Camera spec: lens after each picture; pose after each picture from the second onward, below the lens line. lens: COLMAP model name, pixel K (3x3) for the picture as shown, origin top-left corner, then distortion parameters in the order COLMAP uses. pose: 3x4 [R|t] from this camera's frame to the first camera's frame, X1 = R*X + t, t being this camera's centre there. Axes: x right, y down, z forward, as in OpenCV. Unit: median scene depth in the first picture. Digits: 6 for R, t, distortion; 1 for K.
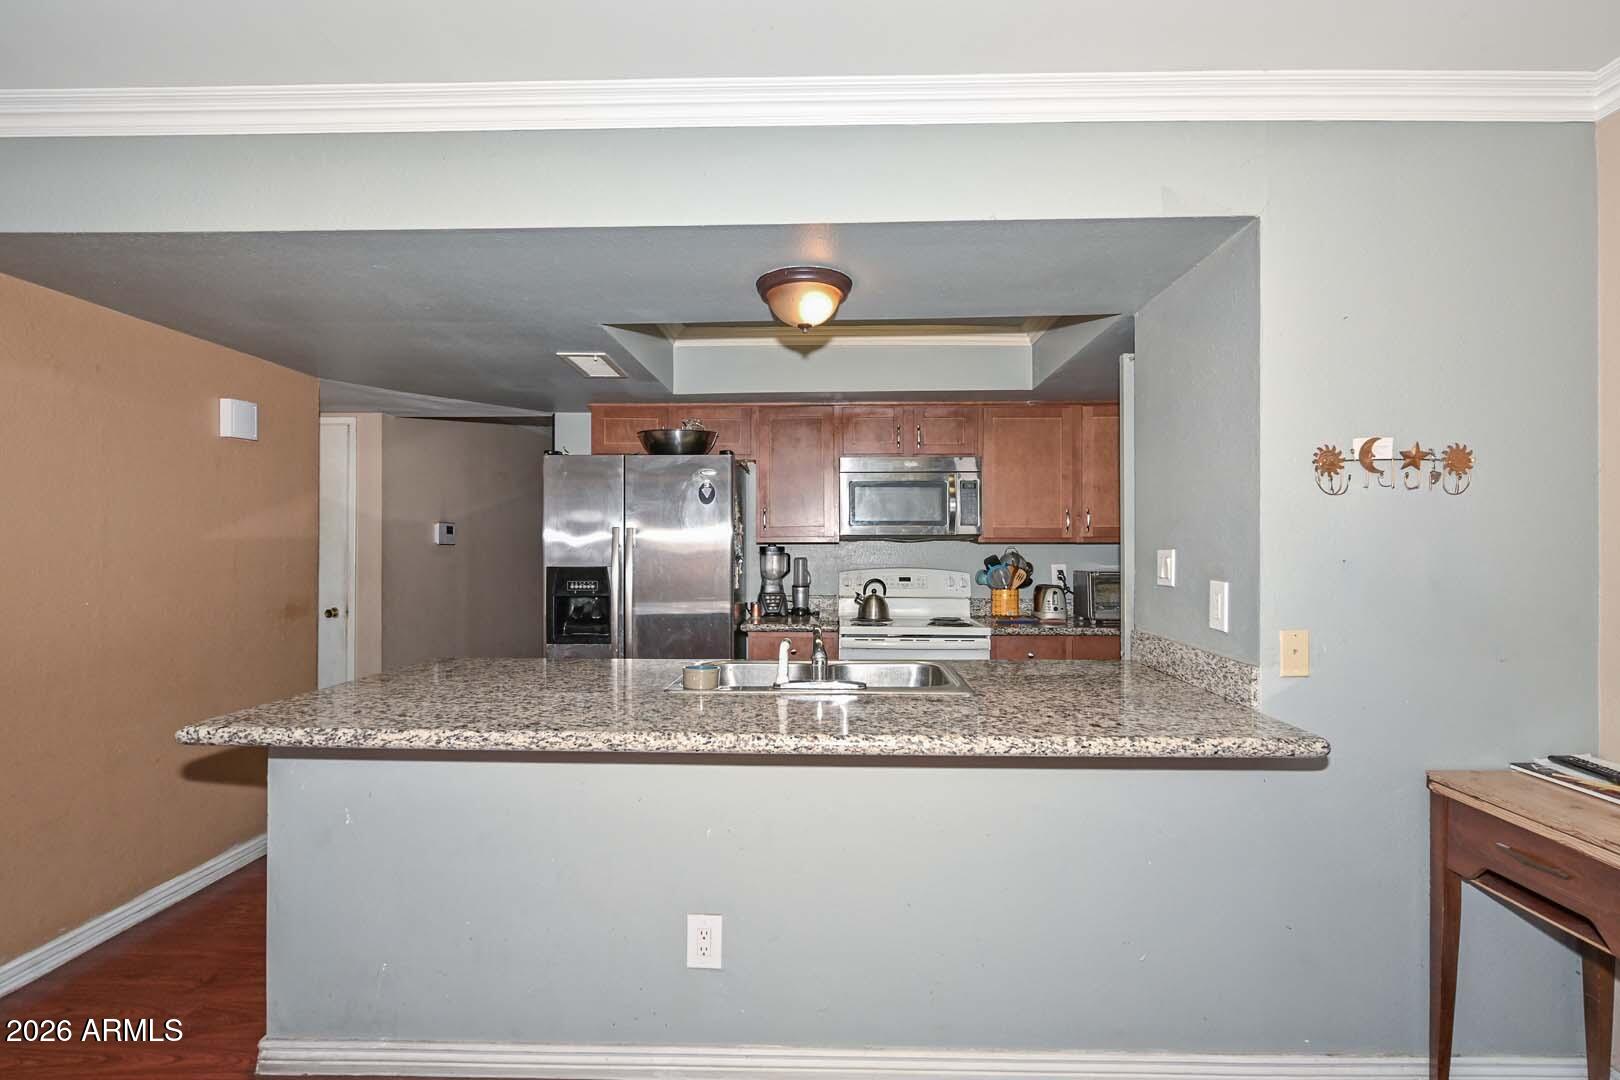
lens RADIAL K [[753.7, 0, 812.0], [0, 753.7, 546.4], [0, 0, 1]] dist [-0.002757, -0.000854]
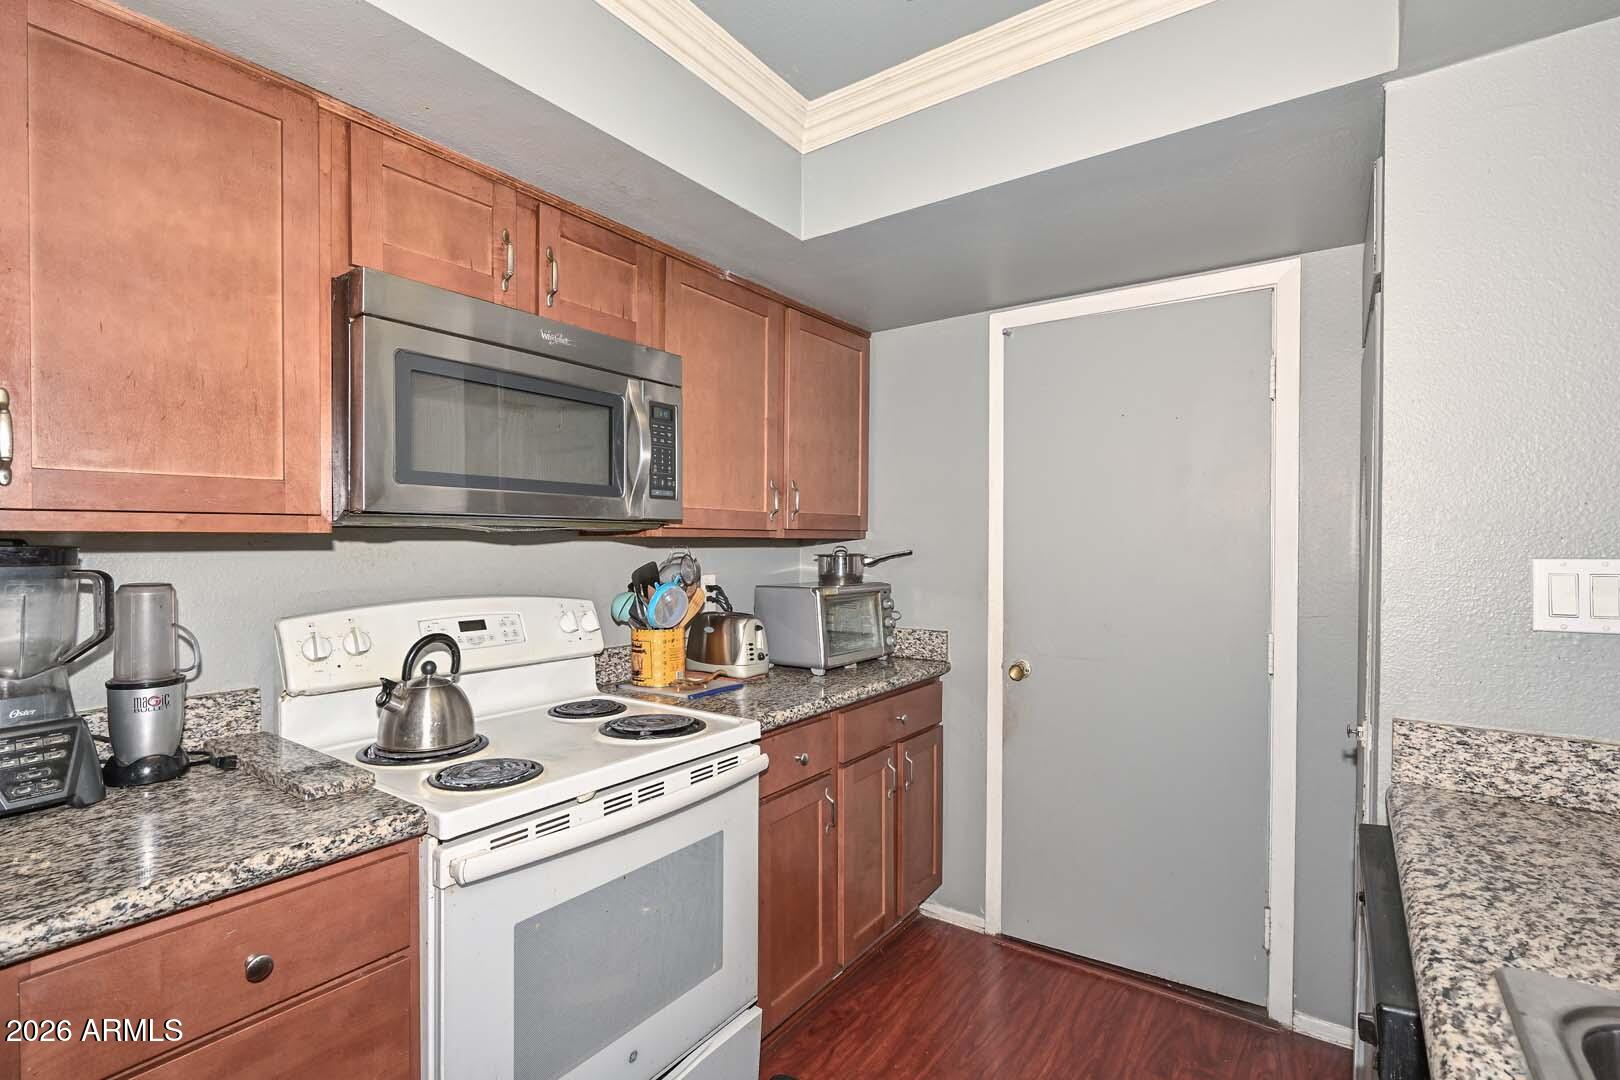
lens RADIAL K [[753.7, 0, 812.0], [0, 753.7, 546.4], [0, 0, 1]] dist [-0.002757, -0.000854]
pose [[0.558659, -0.007366, 0.829365, -0.119144], [-0.000944, 0.999954, 0.009516, -0.003754], [-0.829397, -0.006099, 0.558627, 0.656519]]
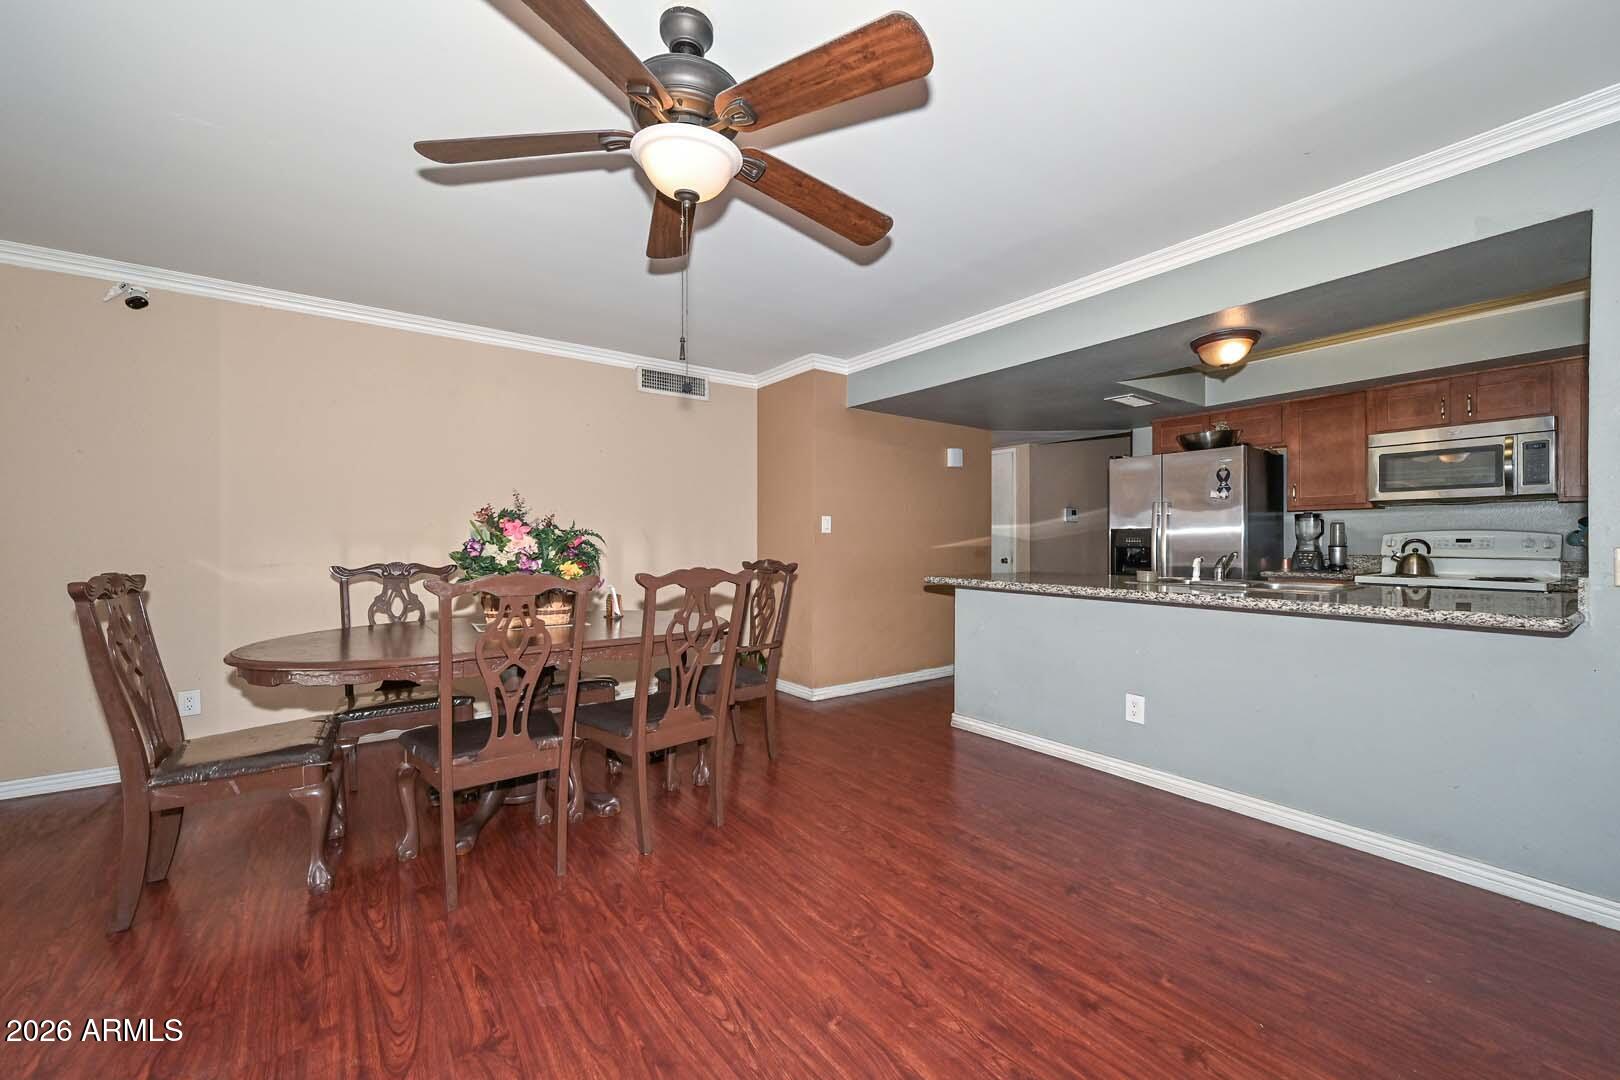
lens RADIAL K [[646.1, 0, 810.0], [0, 646.1, 540.0], [0, 0, 1]] dist [0.007775, 0.000087]
pose [[0.611336, -0.001805, -0.791369, 0.303540], [0.002483, 0.999997, -0.000362, 0.043378], [0.791367, -0.001744, 0.611339, -0.305590]]
